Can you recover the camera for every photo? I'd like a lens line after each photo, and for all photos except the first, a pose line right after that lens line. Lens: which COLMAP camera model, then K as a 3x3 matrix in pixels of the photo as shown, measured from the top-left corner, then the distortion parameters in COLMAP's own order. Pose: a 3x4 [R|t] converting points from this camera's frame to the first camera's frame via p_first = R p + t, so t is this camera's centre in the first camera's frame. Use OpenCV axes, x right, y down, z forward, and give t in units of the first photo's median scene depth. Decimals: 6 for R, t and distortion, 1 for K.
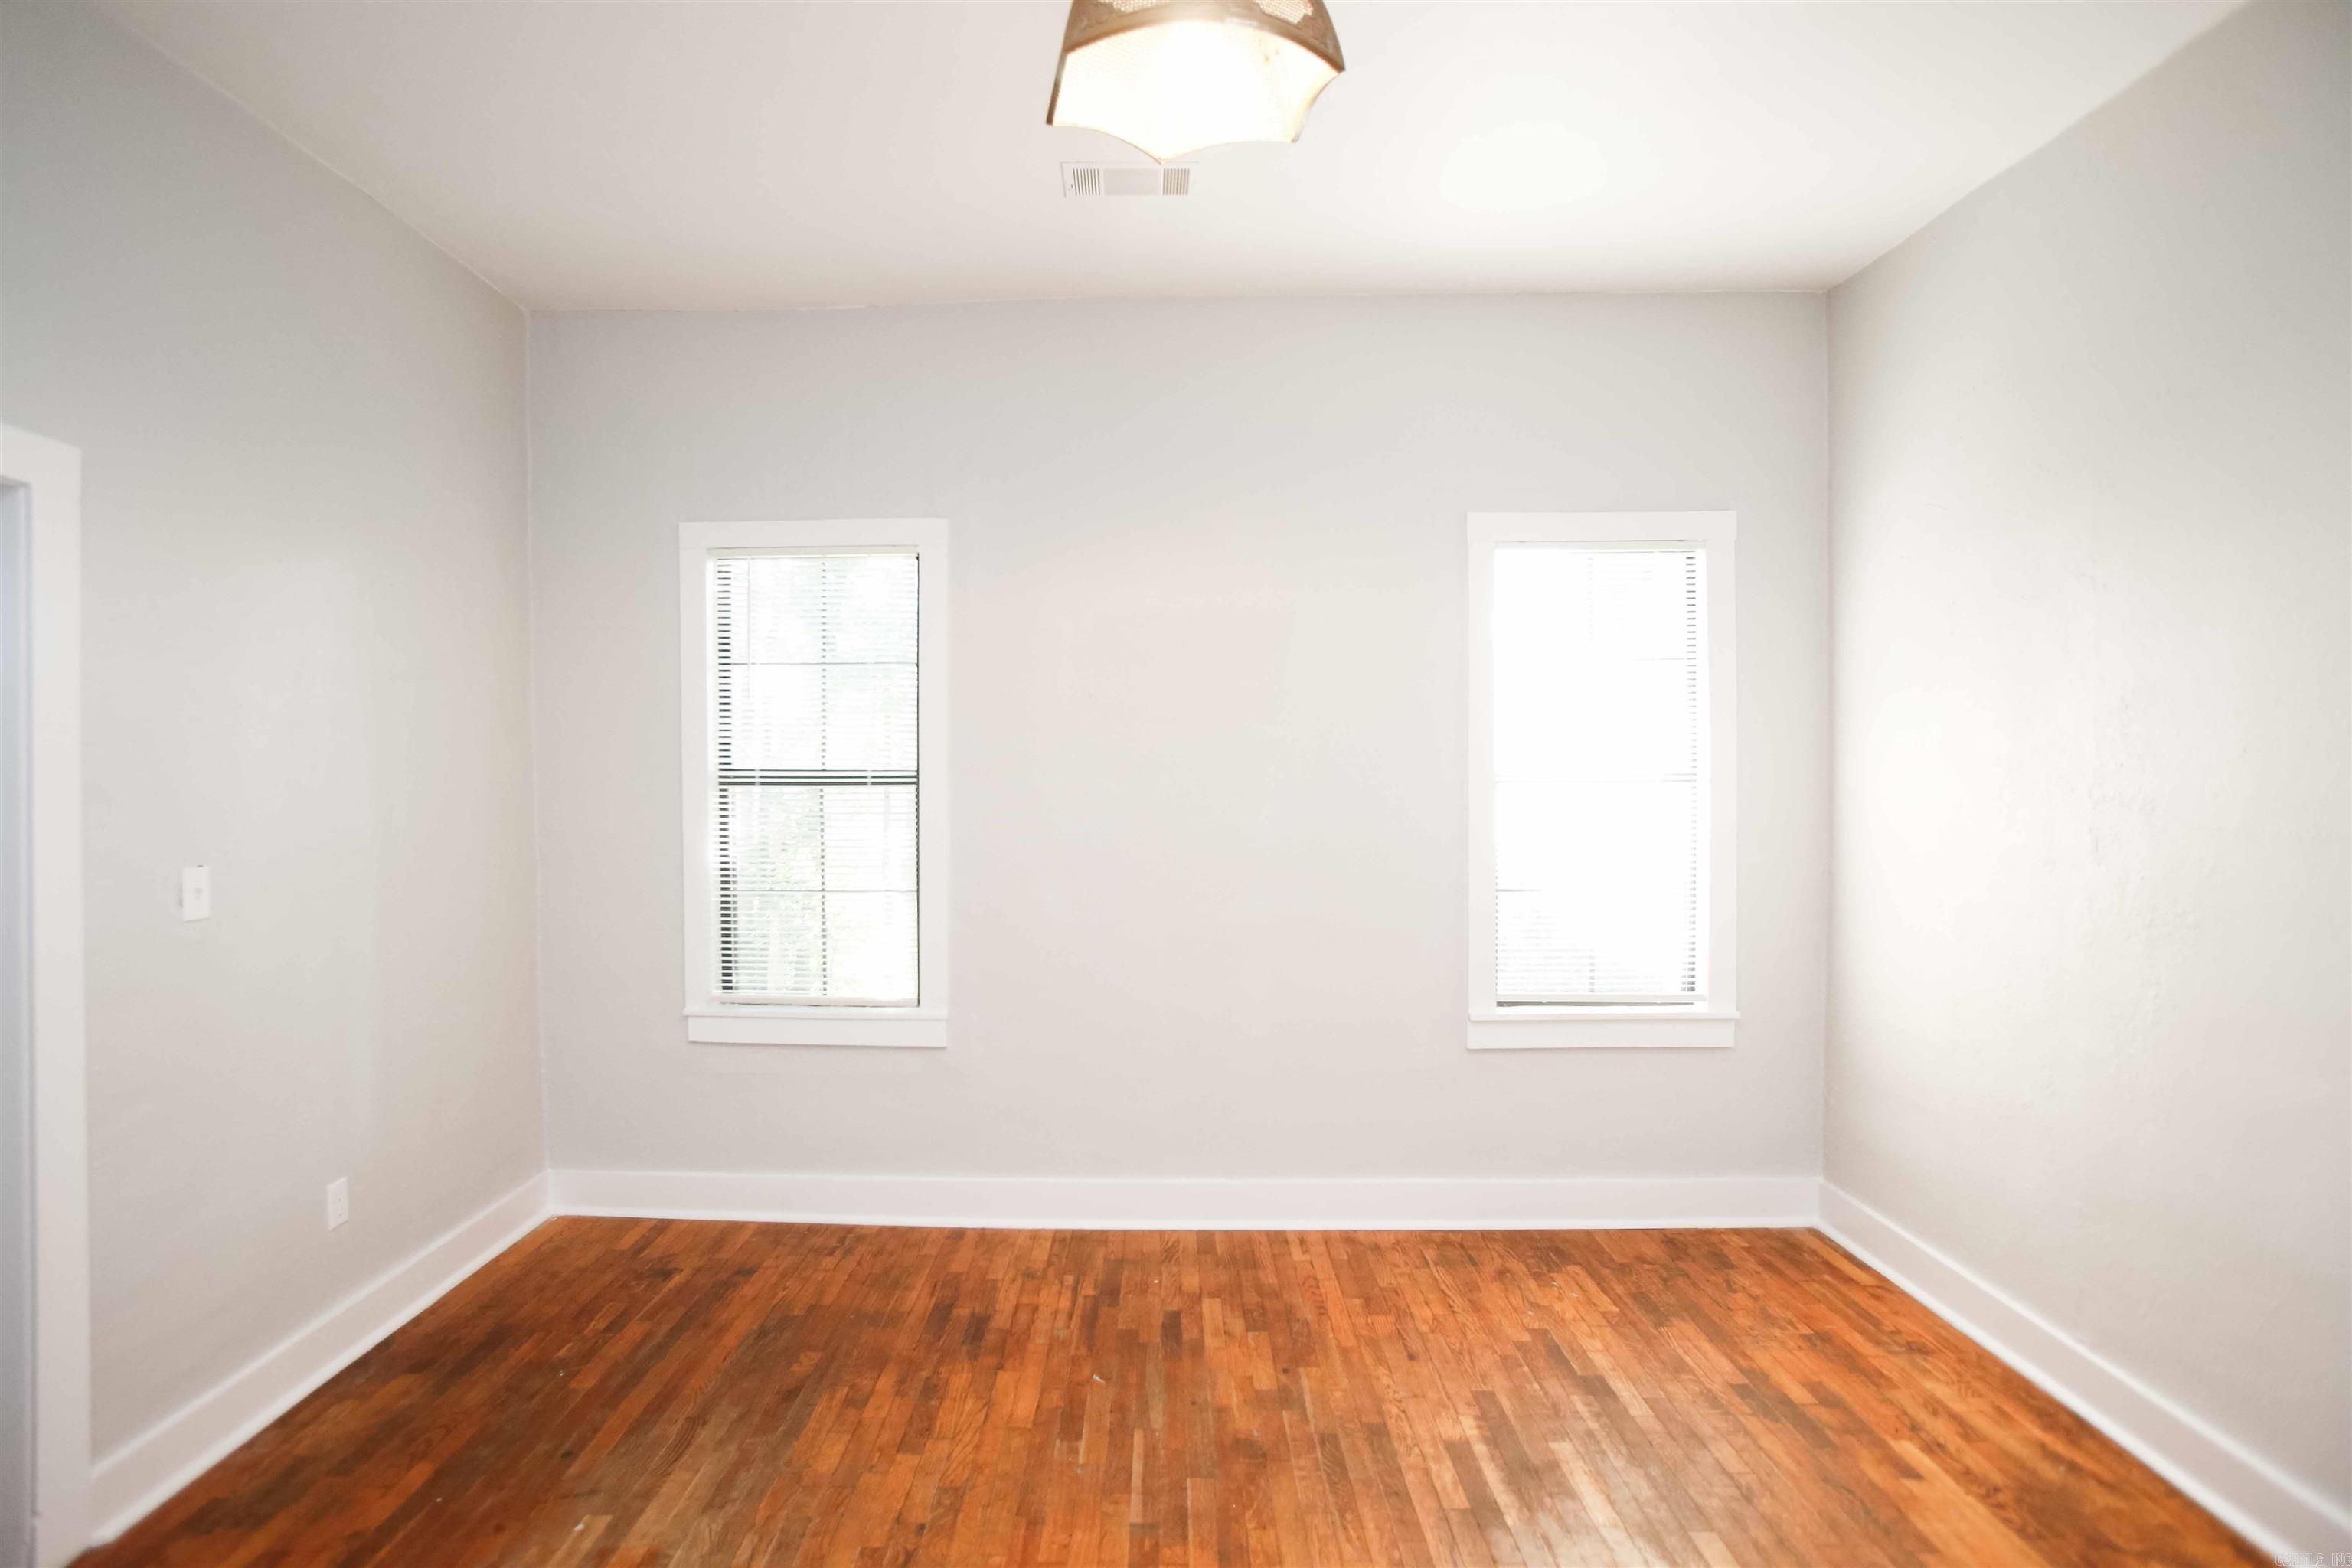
lens RADIAL K [[1194.2, 0, 1114.5], [0, 1194.2, 785.3], [0, 0, 1]] dist [-0.066352, 0.037166]
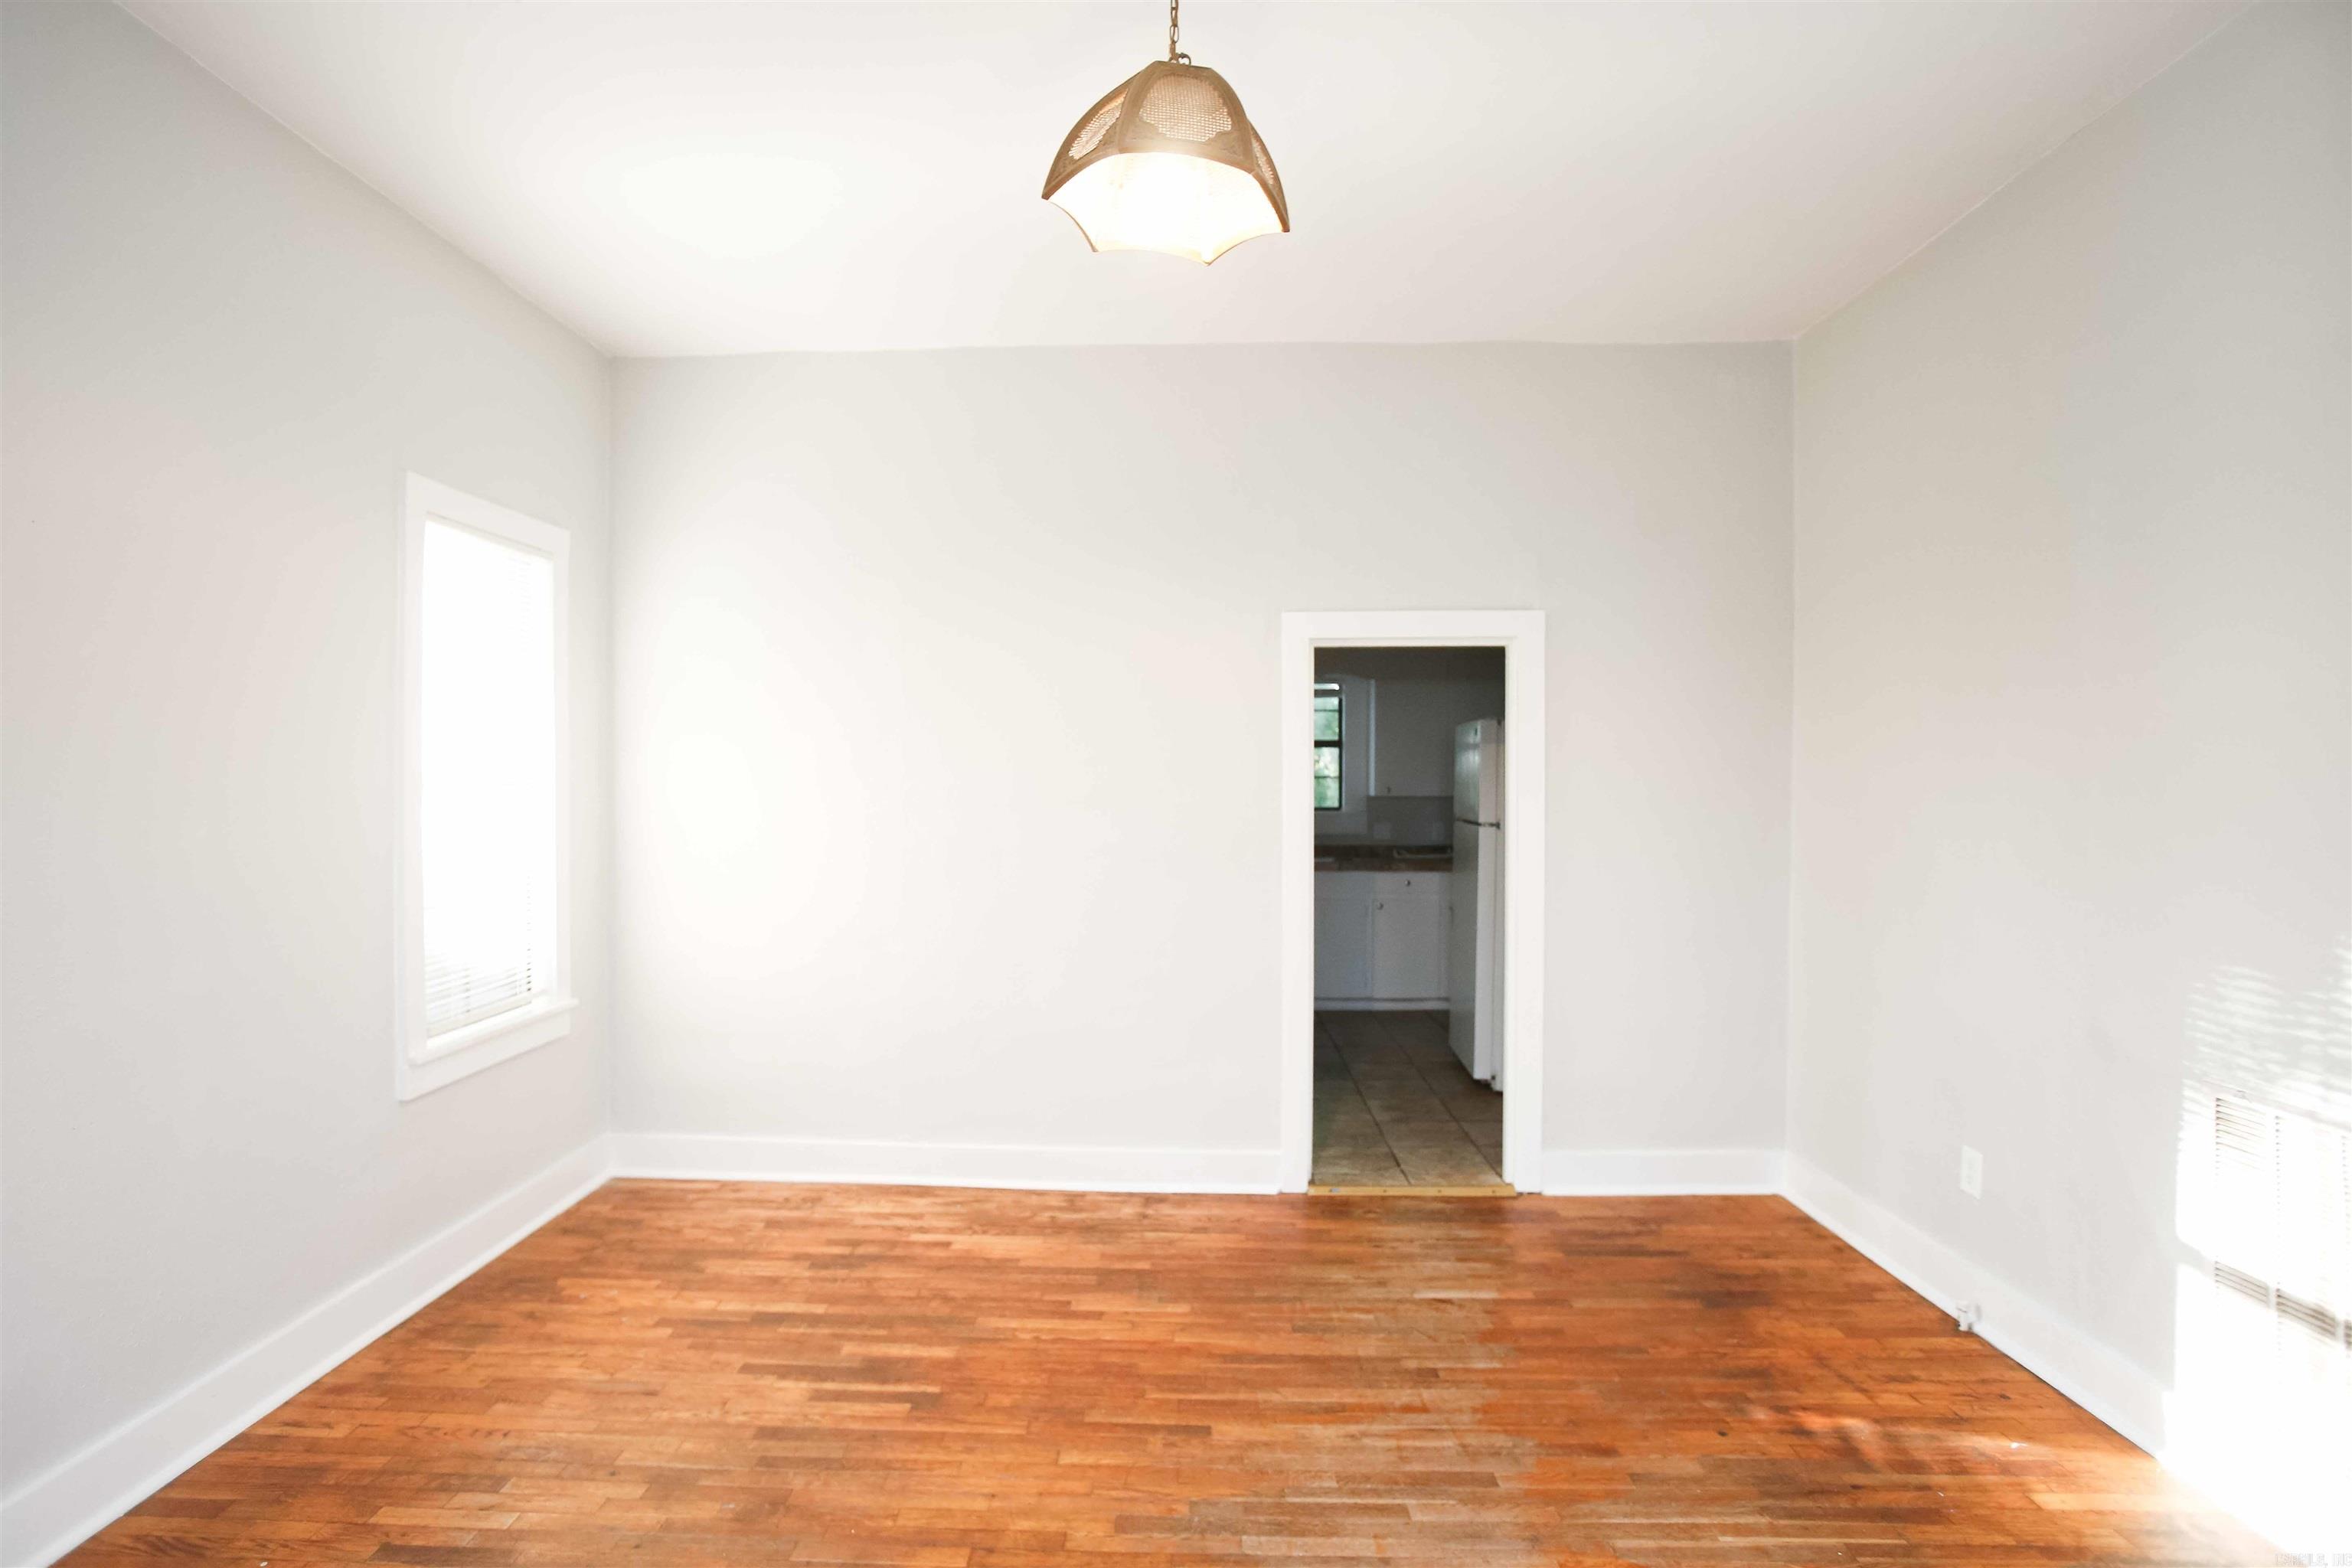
lens RADIAL K [[1194.2, 0, 1114.5], [0, 1194.2, 785.3], [0, 0, 1]] dist [-0.066352, 0.037166]
pose [[0.018873, 0.002527, 0.999819, -0.651248], [0.016505, 0.999860, -0.002839, 0.009178], [-0.999686, 0.016556, 0.018829, 0.582031]]
